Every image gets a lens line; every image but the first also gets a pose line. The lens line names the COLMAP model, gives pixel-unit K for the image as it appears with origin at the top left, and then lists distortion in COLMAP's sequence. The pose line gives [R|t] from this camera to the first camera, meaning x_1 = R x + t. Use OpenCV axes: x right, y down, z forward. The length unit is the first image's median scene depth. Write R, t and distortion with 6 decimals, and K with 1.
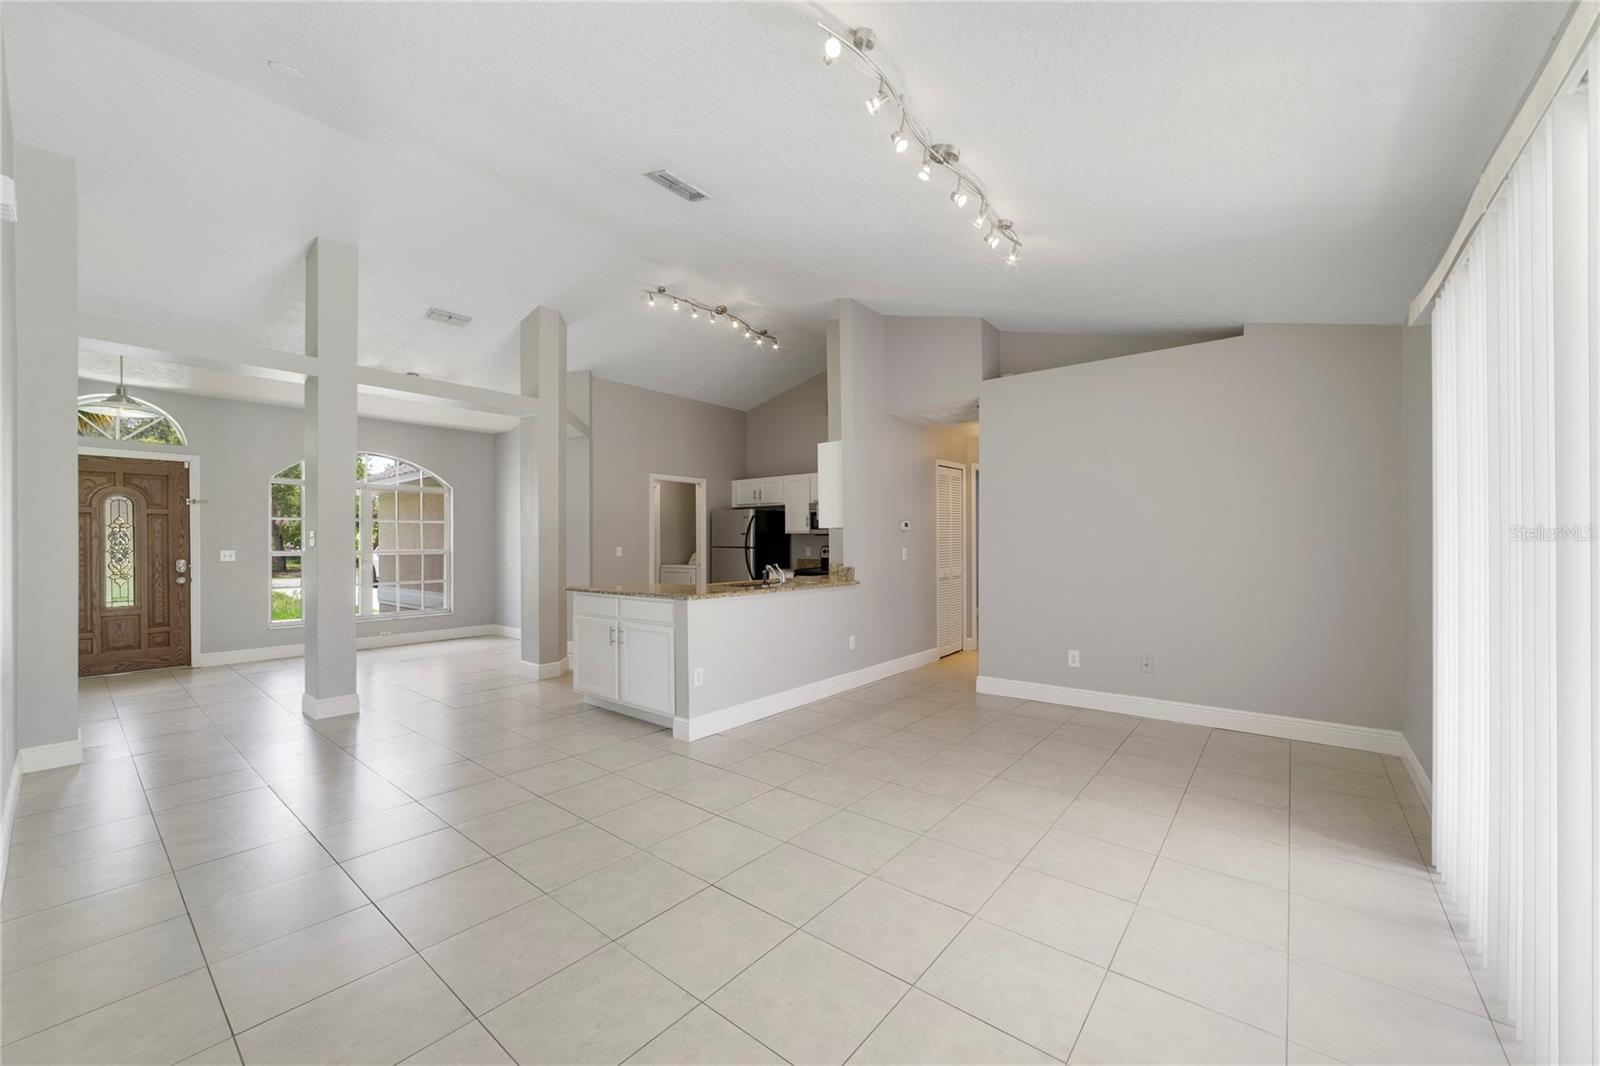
lens RADIAL K [[614.9, 0, 804.5], [0, 614.9, 538.6], [0, 0, 1]] dist [-0.018827, 0.005378]
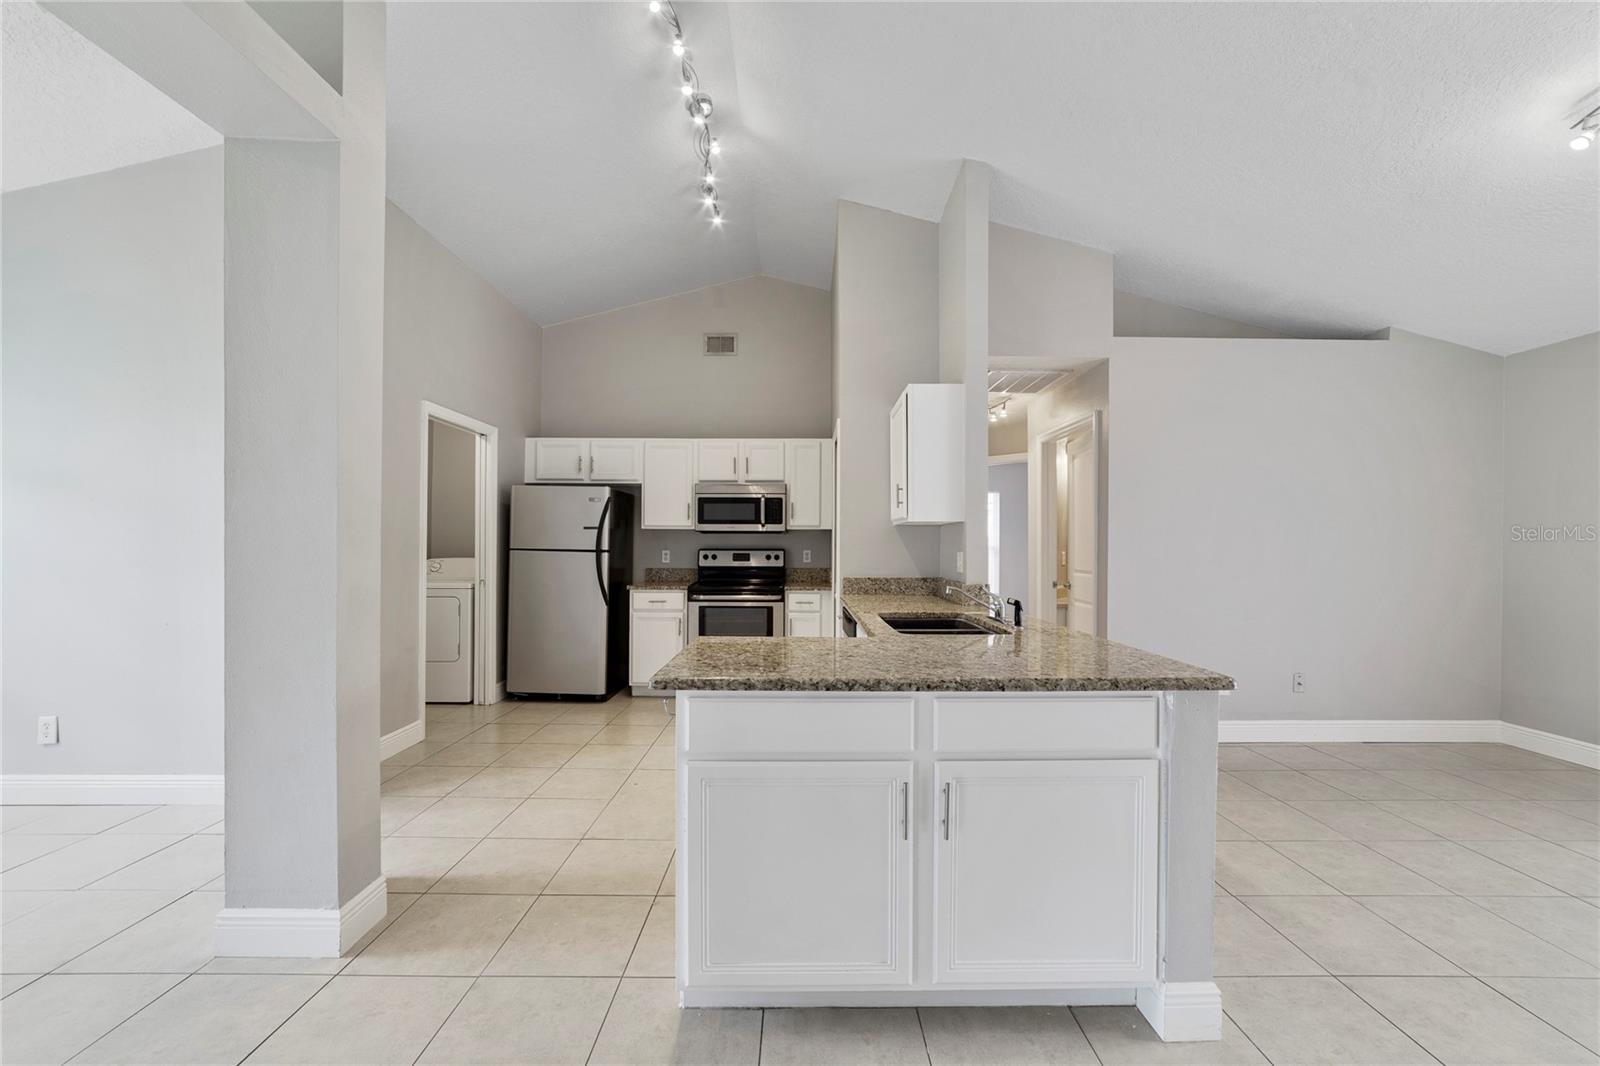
lens RADIAL K [[614.9, 0, 798.9], [0, 614.9, 543.7], [0, 0, 1]] dist [-0.018827, 0.005378]
pose [[0.777211, 0.008596, 0.629182, -0.417990], [-0.012832, 0.999915, 0.002191, 0.004924], [-0.629110, -0.009777, 0.777255, 0.549990]]
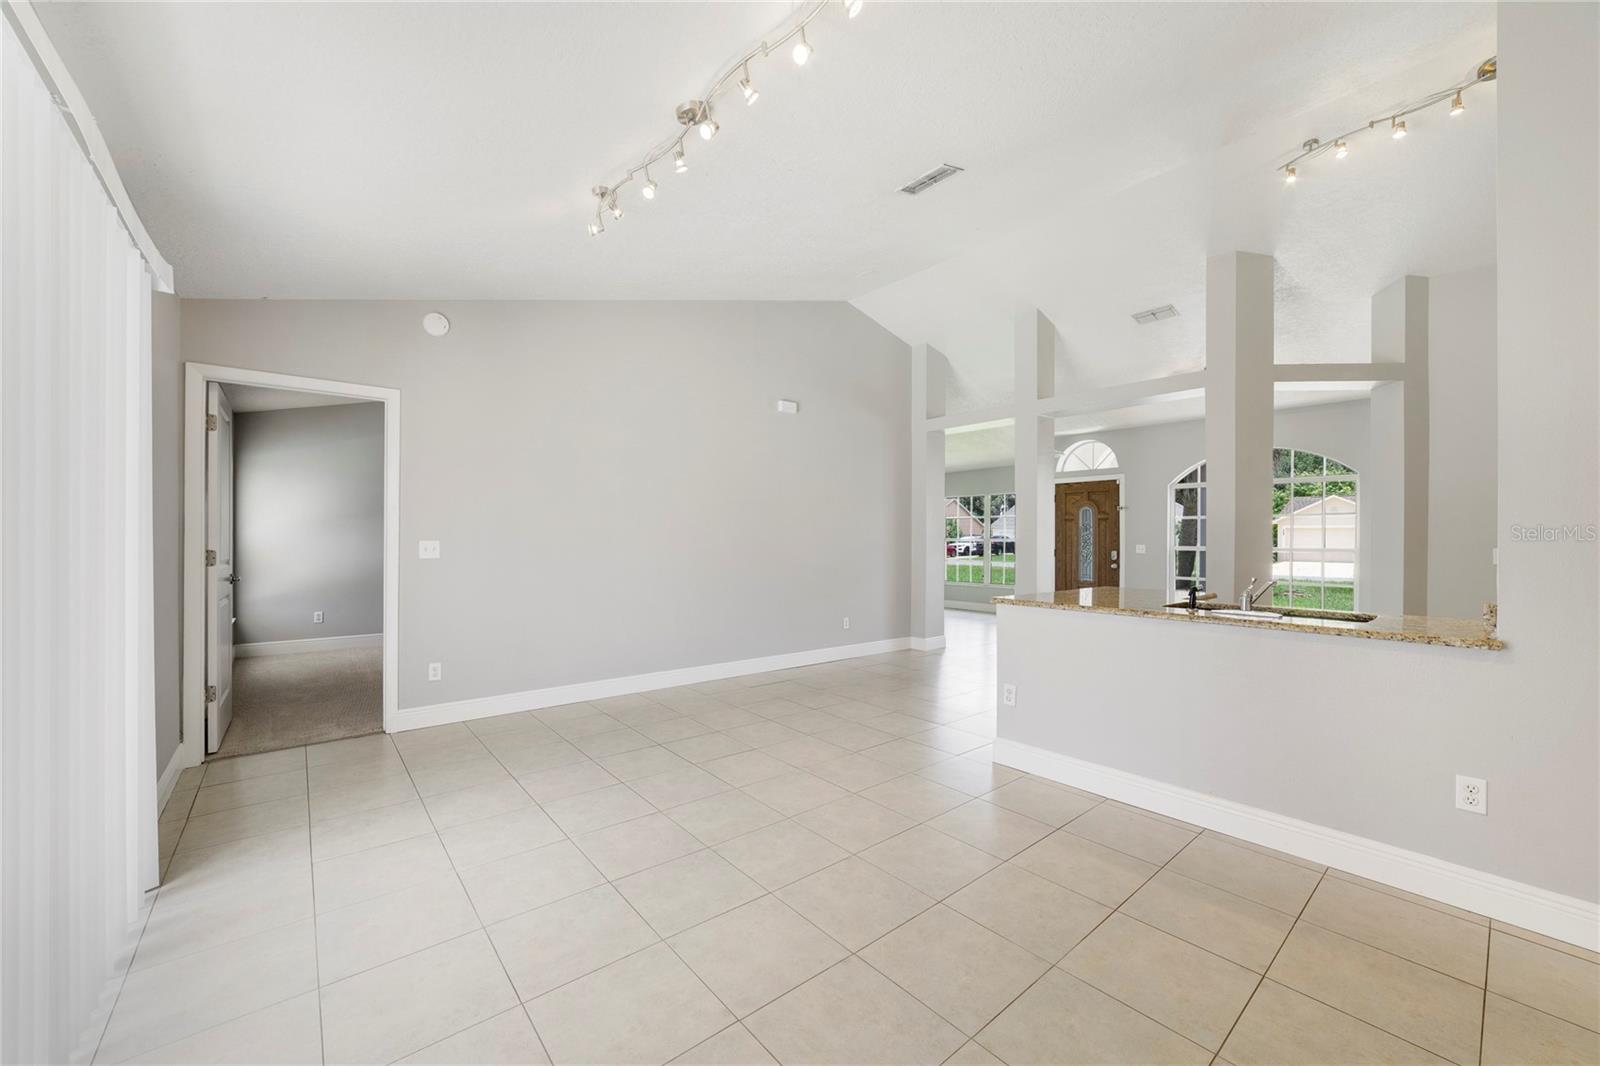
lens RADIAL K [[614.9, 0, 805.6], [0, 614.9, 540.7], [0, 0, 1]] dist [-0.018827, 0.005378]
pose [[-0.188568, 0.005836, -0.982043, 0.468861], [0.001238, 0.999983, 0.005705, 0.003225], [0.982059, -0.000140, -0.188572, 0.571381]]
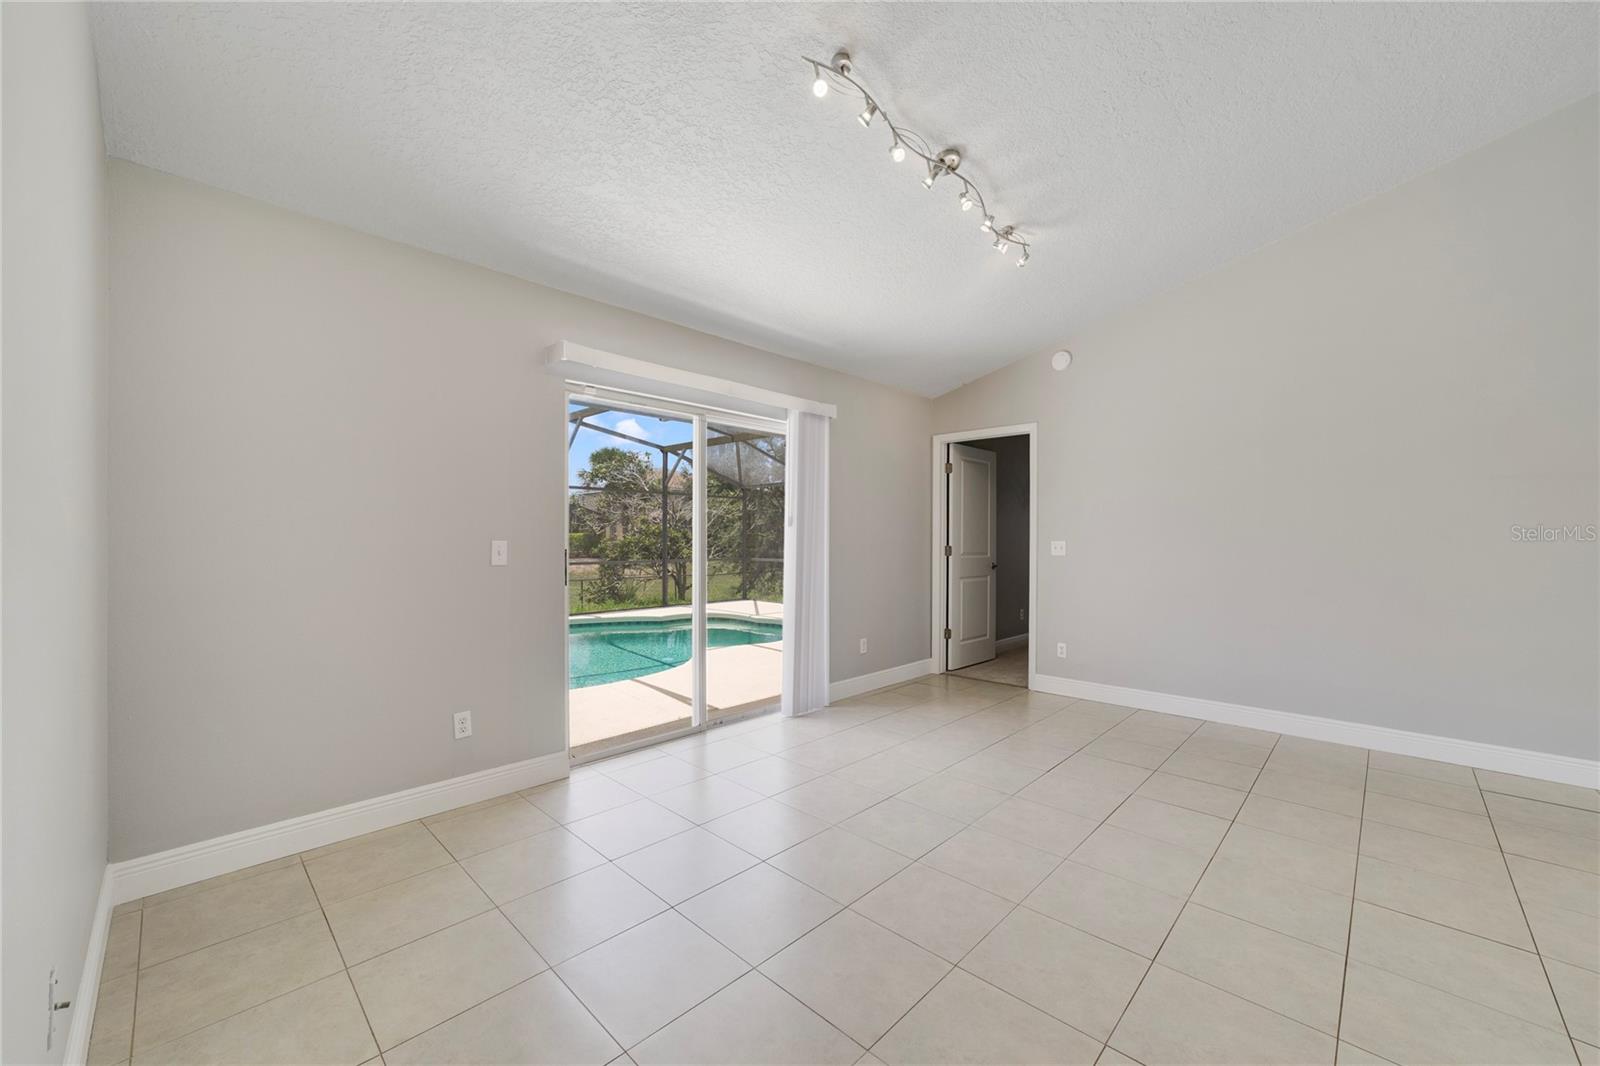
lens RADIAL K [[614.9, 0, 796.4], [0, 614.9, 538.4], [0, 0, 1]] dist [-0.018827, 0.005378]
pose [[-0.996827, 0.001333, 0.079589, 0.177545], [0.001042, 0.999993, -0.003701, 0.006292], [-0.079593, -0.003607, -0.996821, 0.868904]]
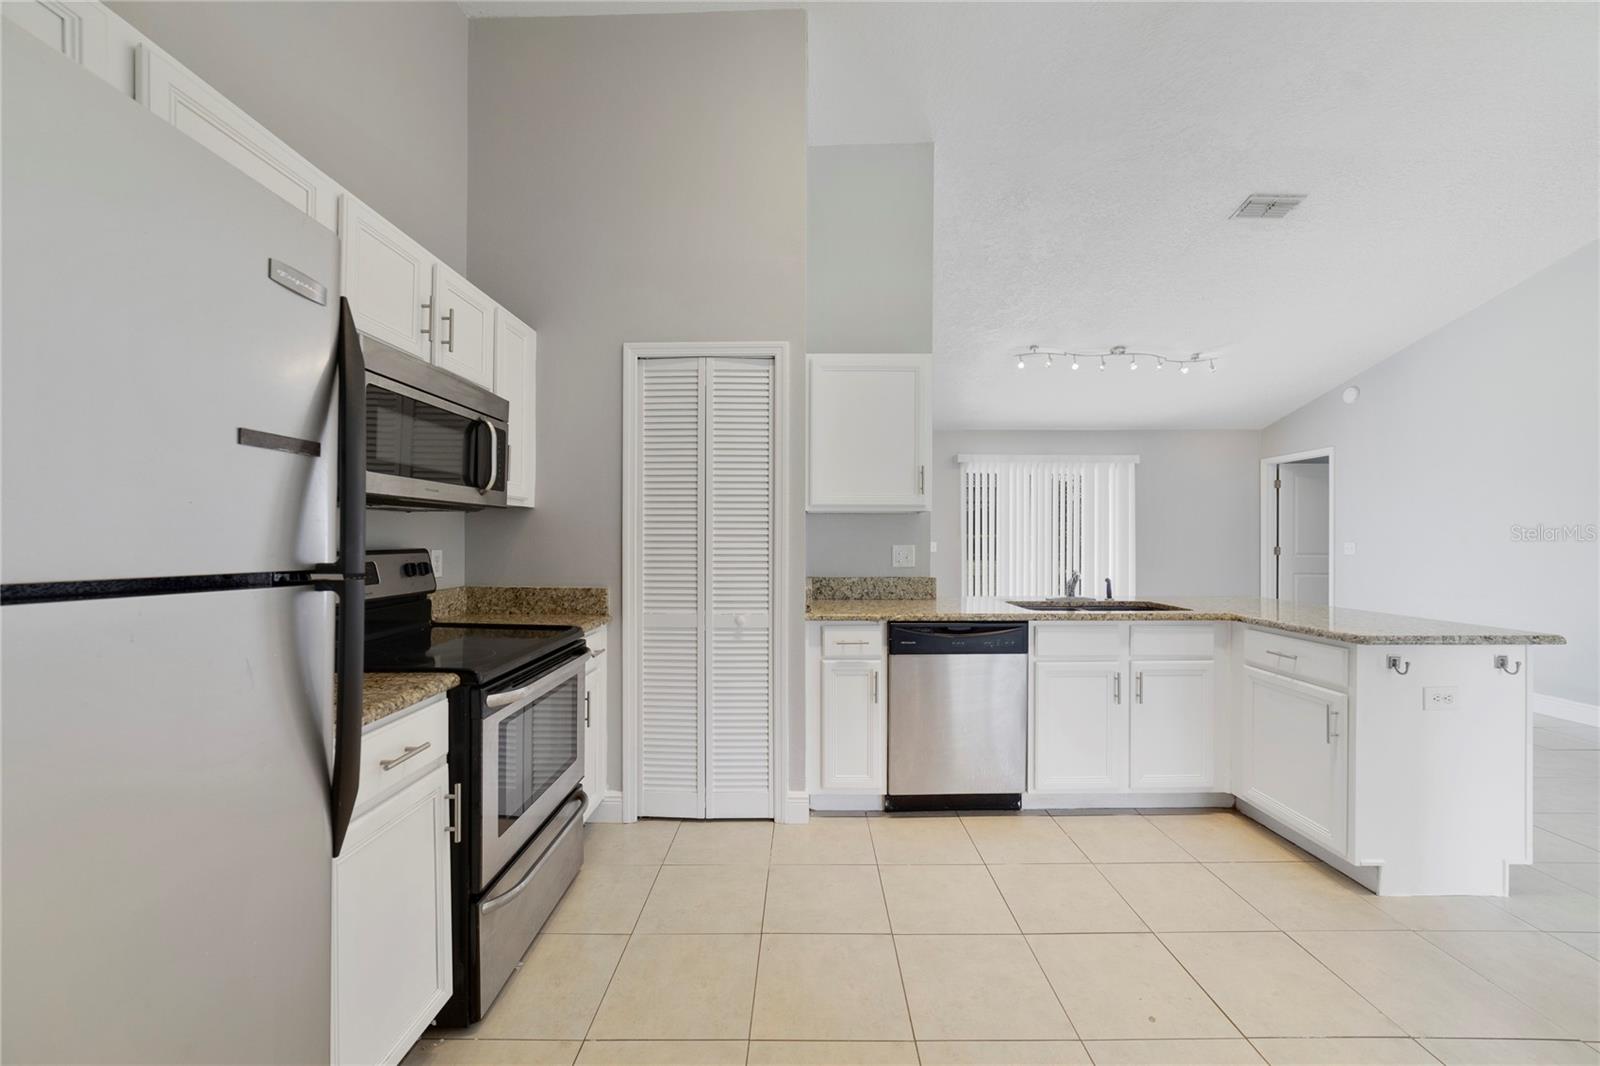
lens RADIAL K [[614.9, 0, 804.9], [0, 614.9, 536.6], [0, 0, 1]] dist [-0.018827, 0.005378]
pose [[-0.627489, 0.007194, 0.778592, -0.302942], [-0.003618, 0.999920, -0.012155, 0.011721], [-0.778617, -0.010444, -0.627412, 1.320931]]
